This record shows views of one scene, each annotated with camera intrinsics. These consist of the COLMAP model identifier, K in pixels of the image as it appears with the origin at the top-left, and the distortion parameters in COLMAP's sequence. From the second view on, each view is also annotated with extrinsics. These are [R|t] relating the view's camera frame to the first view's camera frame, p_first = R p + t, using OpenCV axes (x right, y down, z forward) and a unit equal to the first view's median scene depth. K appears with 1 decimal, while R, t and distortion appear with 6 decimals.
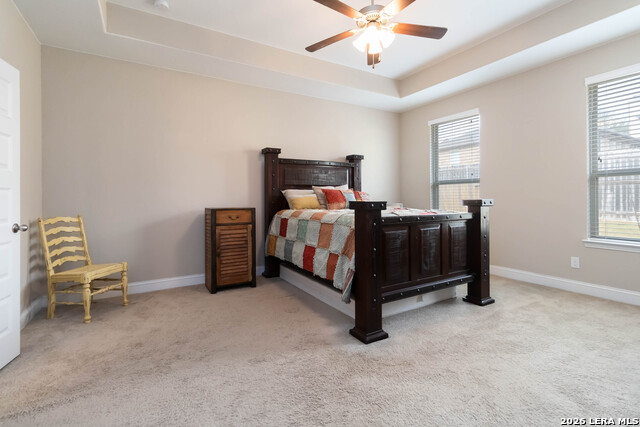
lens RADIAL K [[302.0, 0, 324.7], [0, 302.0, 206.7], [0, 0, 1]] dist [-0.000942, 0.000331]
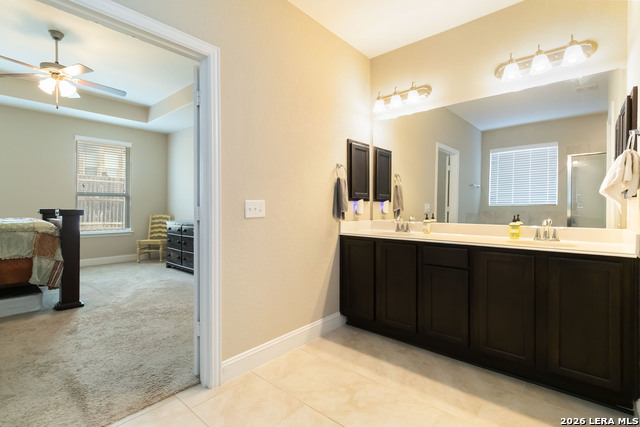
lens RADIAL K [[302.0, 0, 324.7], [0, 302.0, 206.7], [0, 0, 1]] dist [-0.000942, 0.000331]
pose [[-0.310184, 0.009113, 0.950633, -1.059694], [0.024063, 0.999709, -0.001732, -0.001840], [-0.950372, 0.022338, -0.310313, 0.208250]]
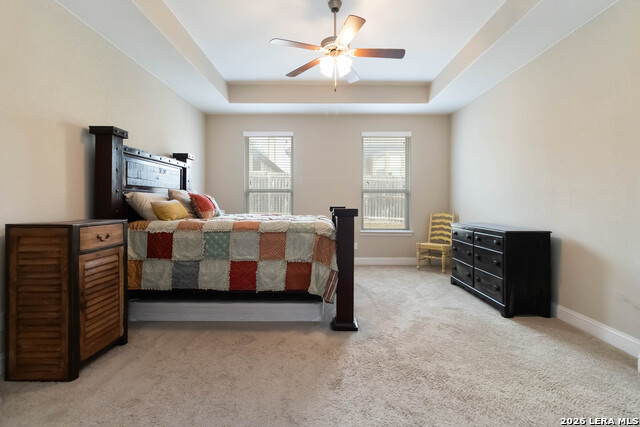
lens RADIAL K [[302.0, 0, 324.7], [0, 302.0, 206.7], [0, 0, 1]] dist [-0.000942, 0.000331]
pose [[0.509114, -0.002613, 0.860695, -0.603892], [0.016217, 0.999847, -0.006556, -0.013901], [-0.860546, 0.017296, 0.509079, 0.324341]]
